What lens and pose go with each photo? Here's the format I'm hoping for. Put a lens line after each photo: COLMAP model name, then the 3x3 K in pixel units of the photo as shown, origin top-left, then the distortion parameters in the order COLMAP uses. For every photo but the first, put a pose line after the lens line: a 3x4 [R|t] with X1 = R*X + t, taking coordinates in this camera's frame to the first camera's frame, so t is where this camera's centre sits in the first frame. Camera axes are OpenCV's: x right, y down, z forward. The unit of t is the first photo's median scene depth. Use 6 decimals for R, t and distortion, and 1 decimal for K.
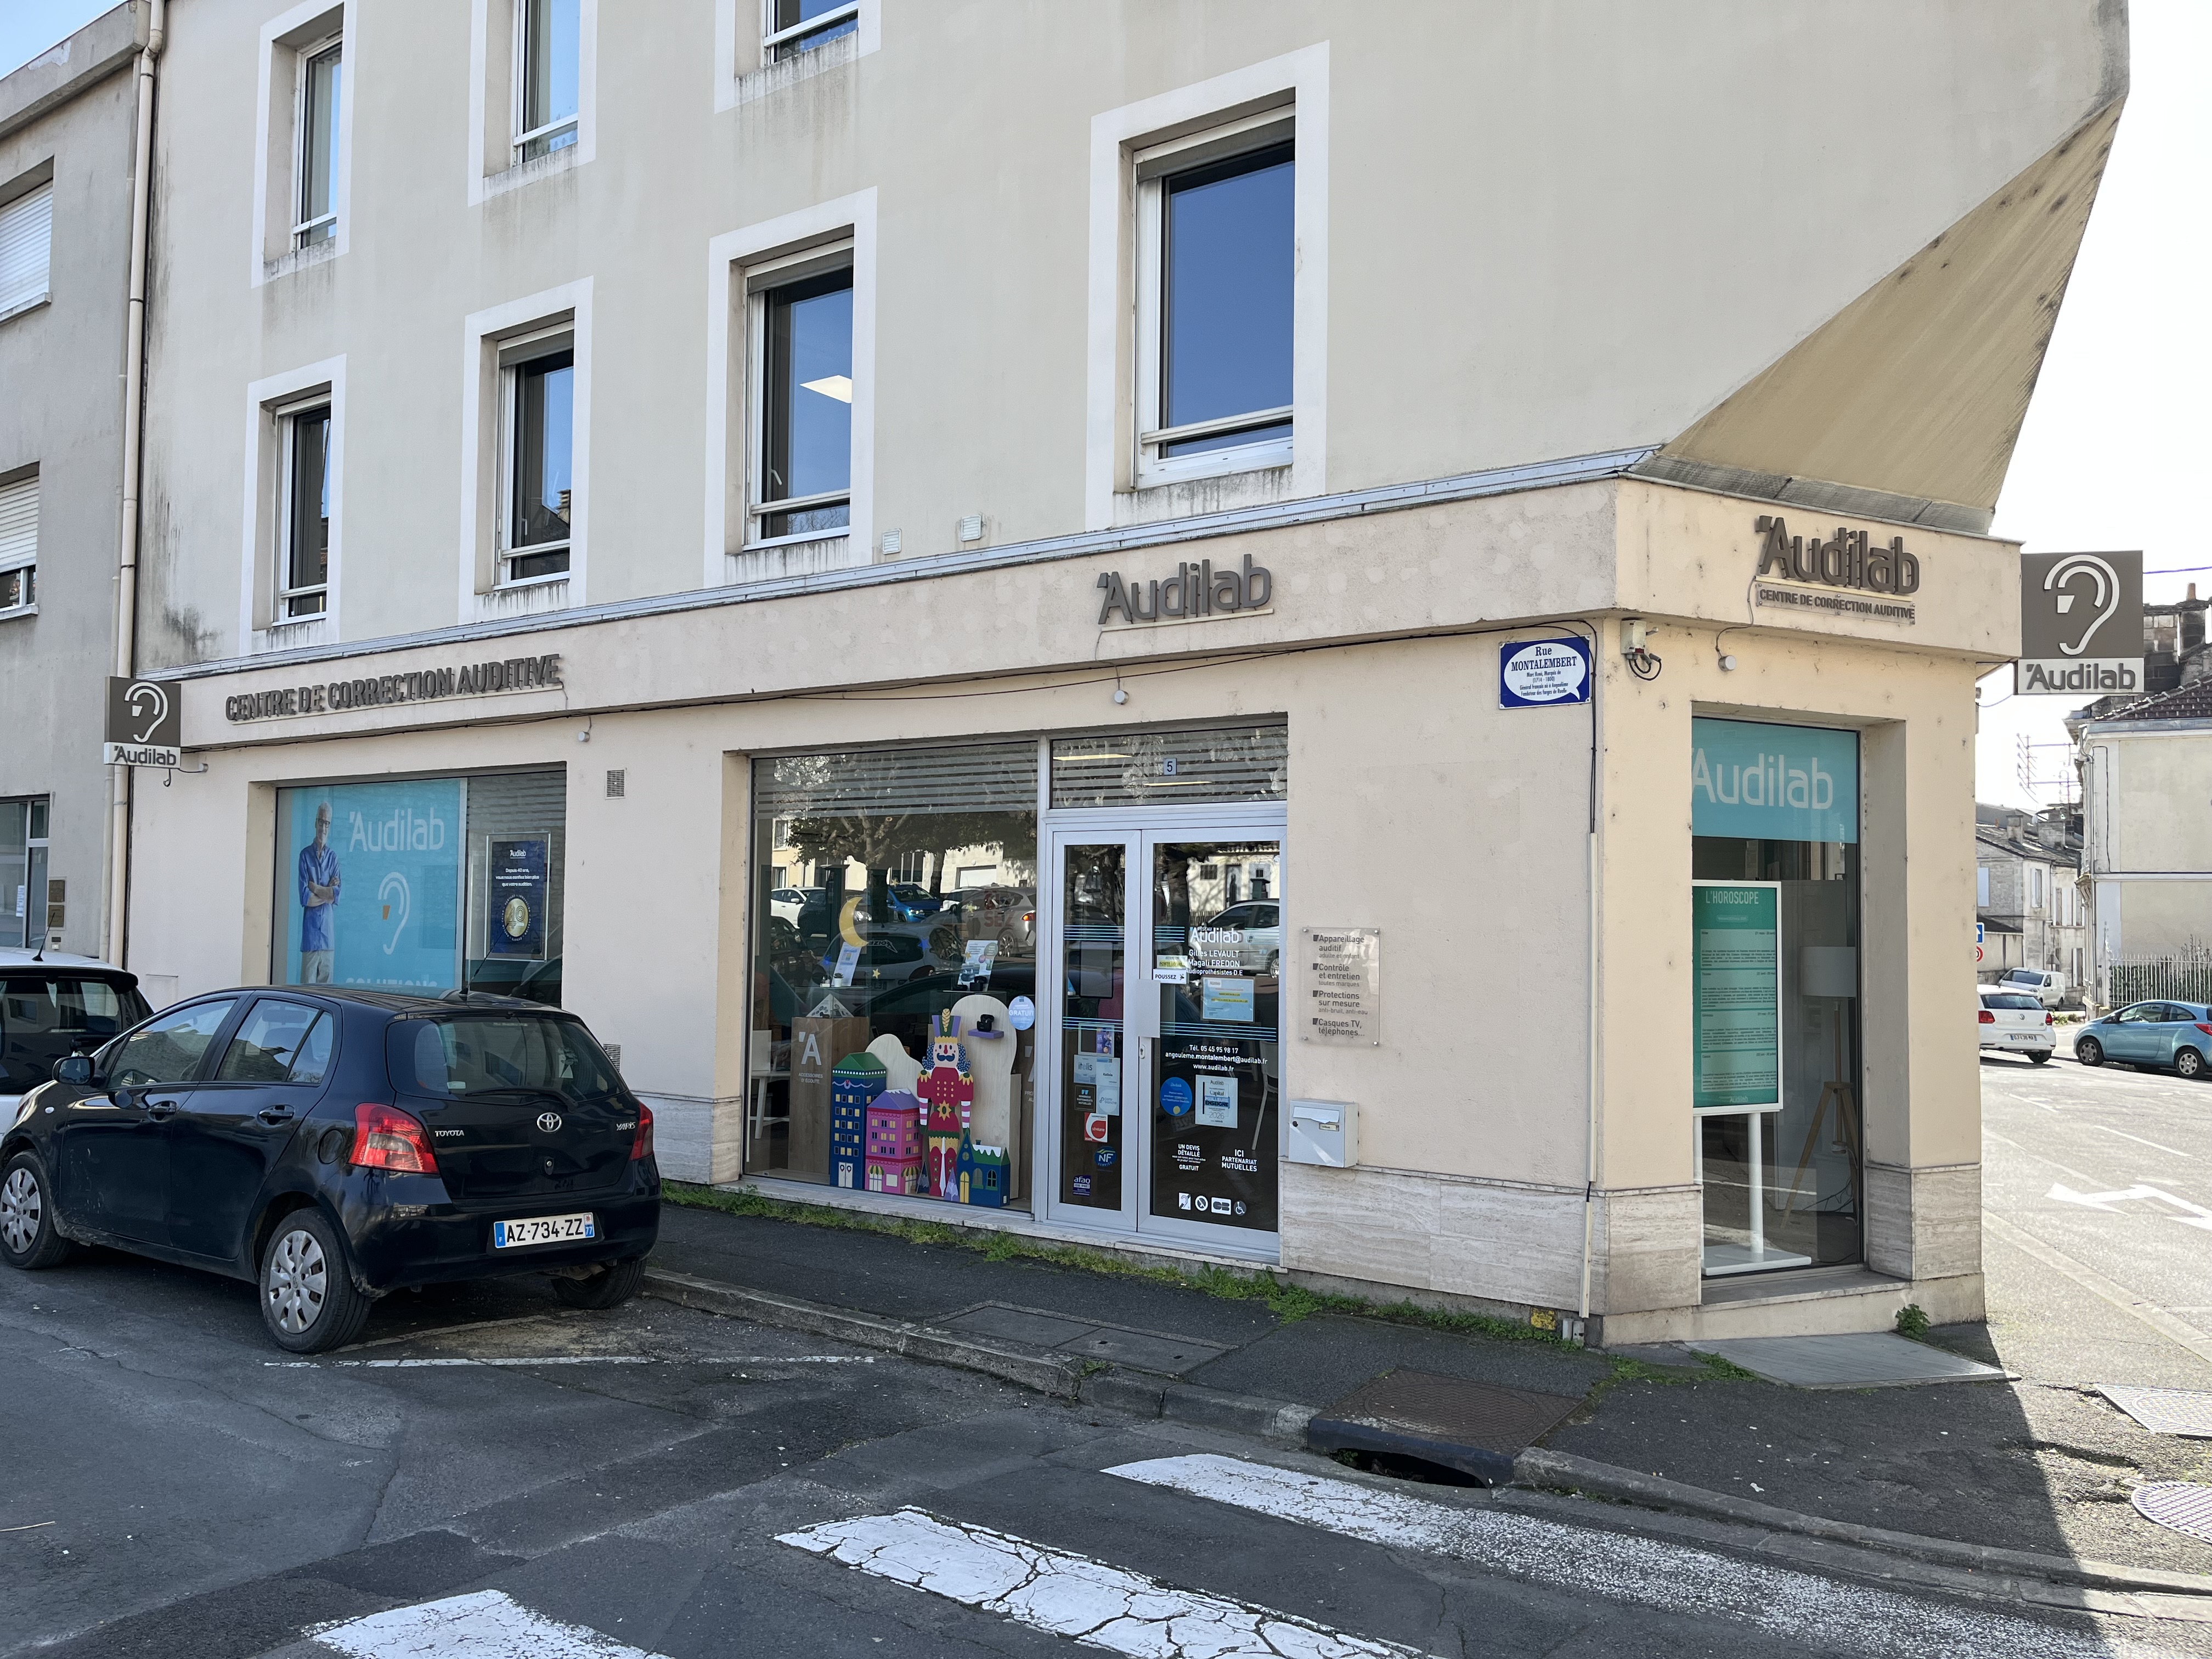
lens RADIAL K [[1726.5, 0, 1105.2], [0, 1726.5, 858.3], [0, 0, 1]] dist [0.048796, -0.081177]
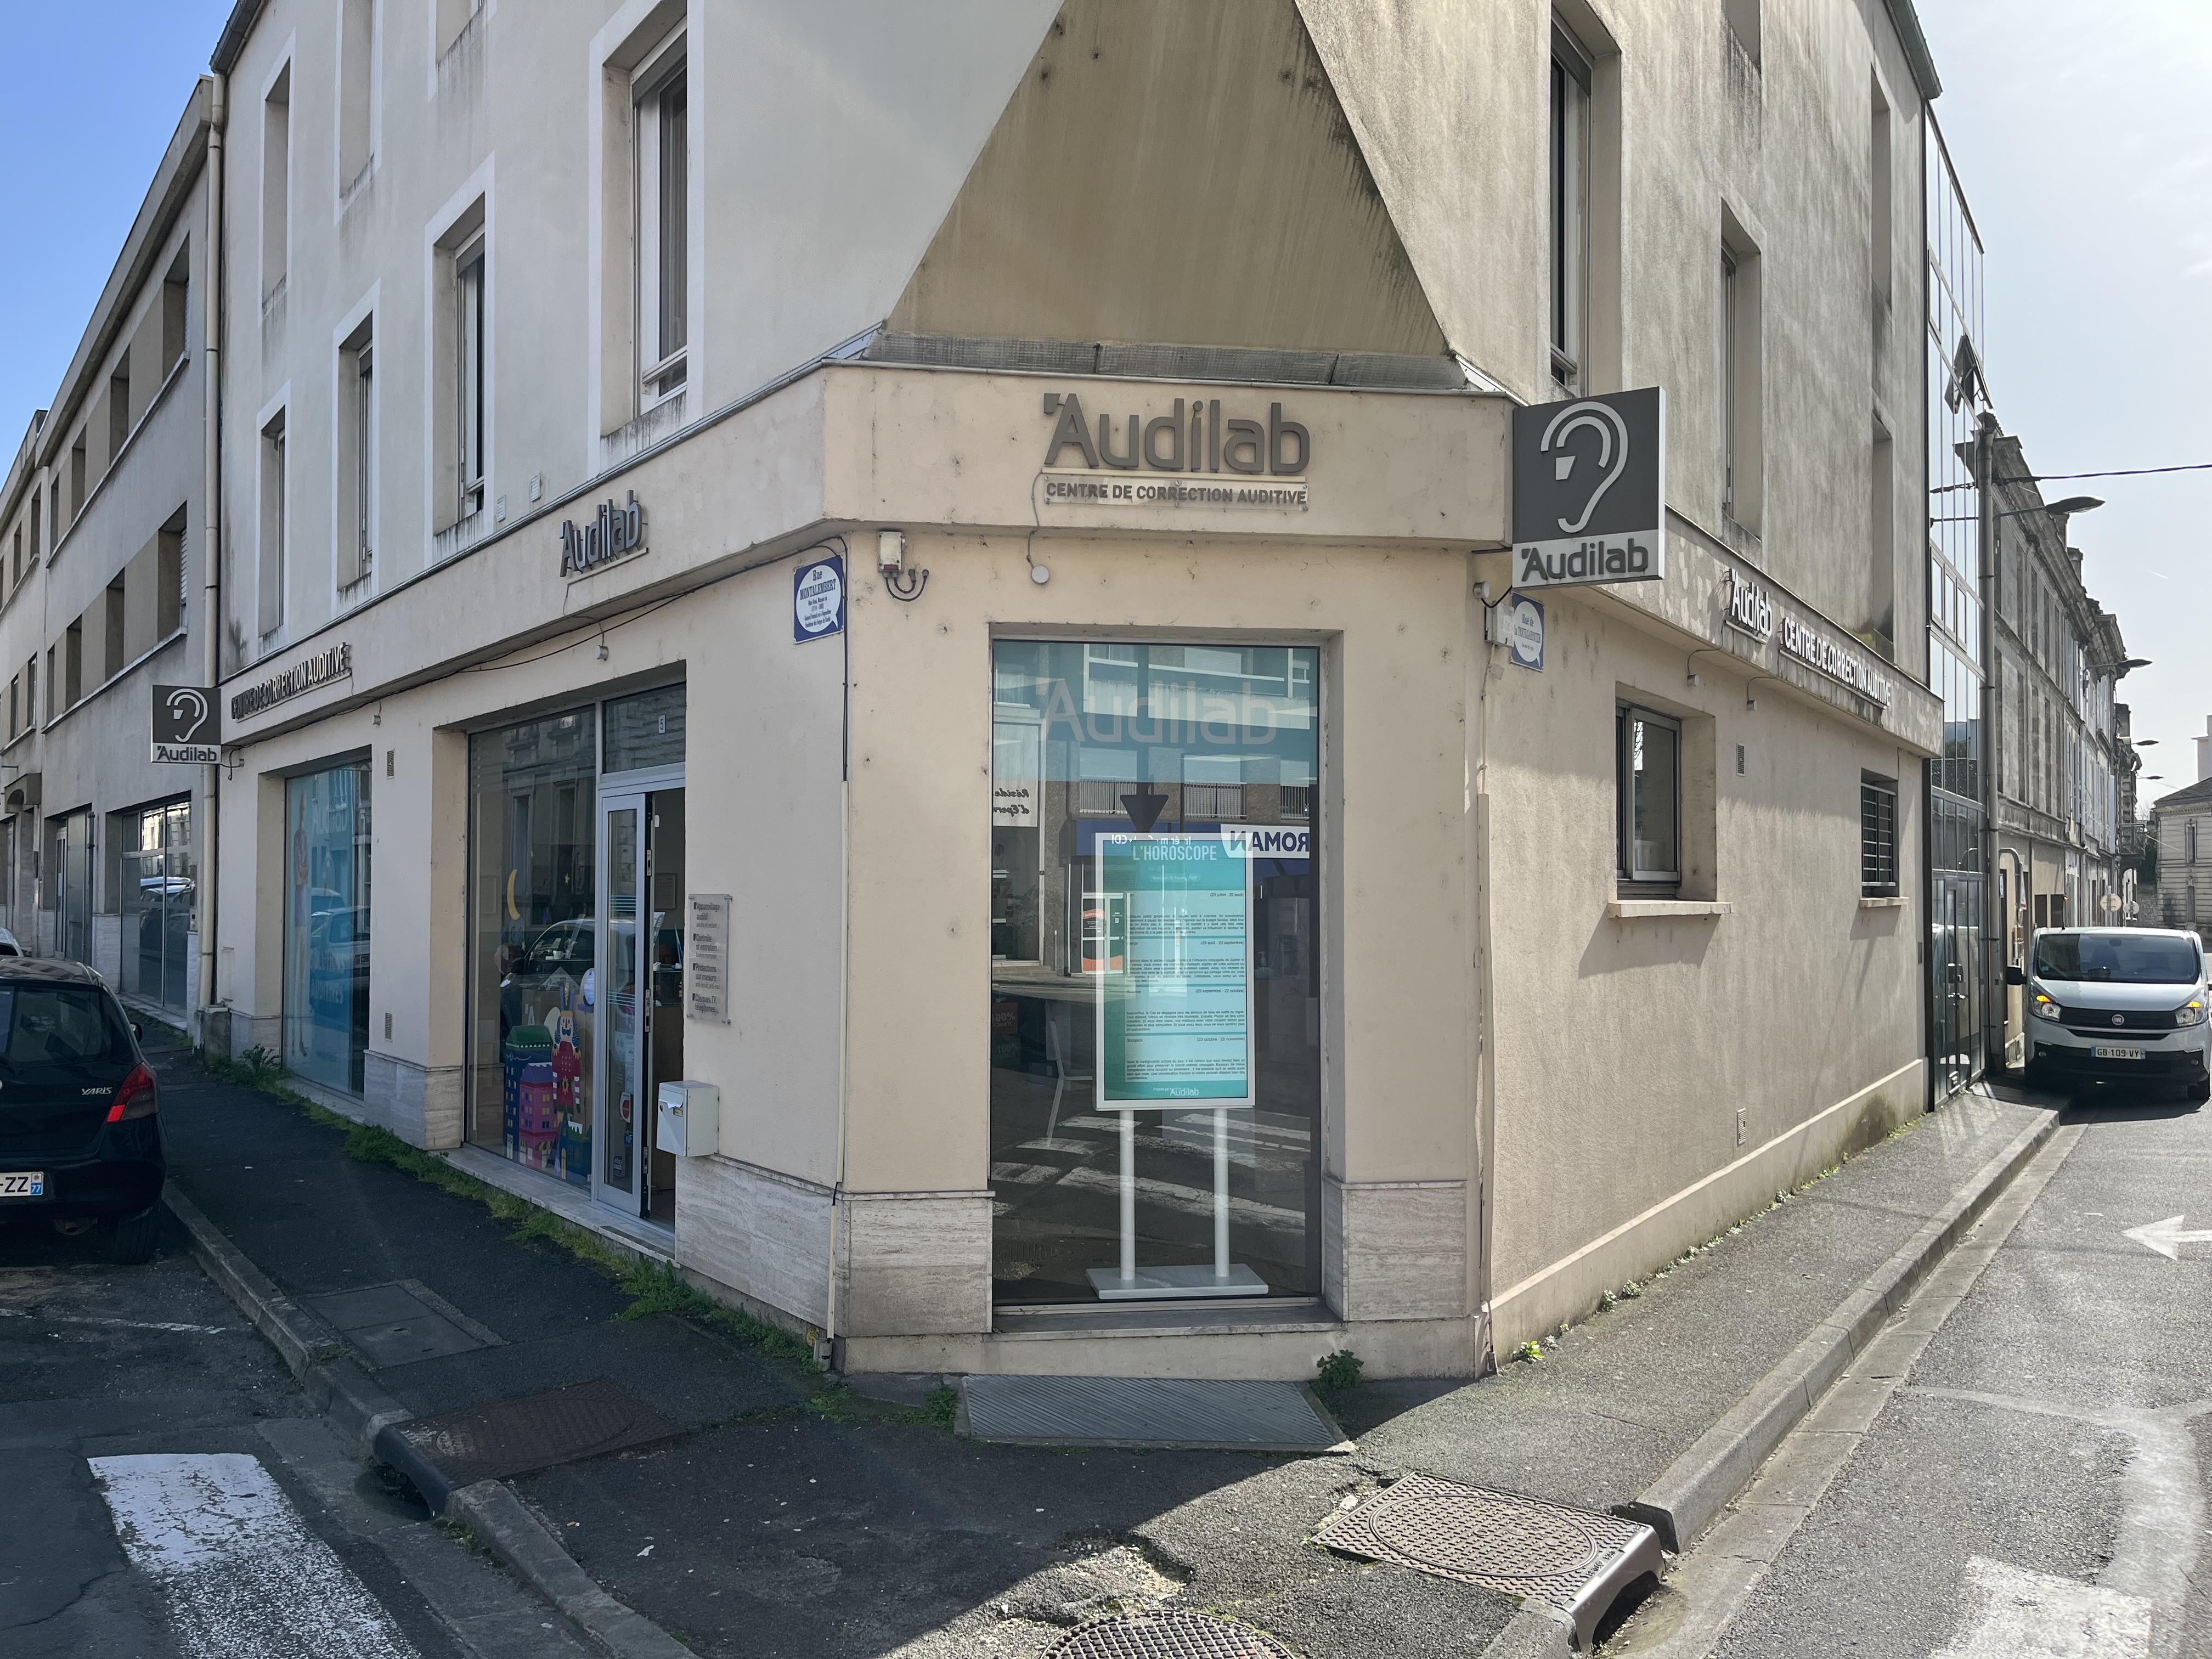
lens RADIAL K [[1726.5, 0, 1105.2], [0, 1726.5, 858.3], [0, 0, 1]] dist [0.048796, -0.081177]
pose [[0.946303, -0.017015, -0.322834, 0.668087], [0.021765, 0.999701, 0.011109, 0.016702], [0.322549, -0.017539, 0.946390, 0.217643]]
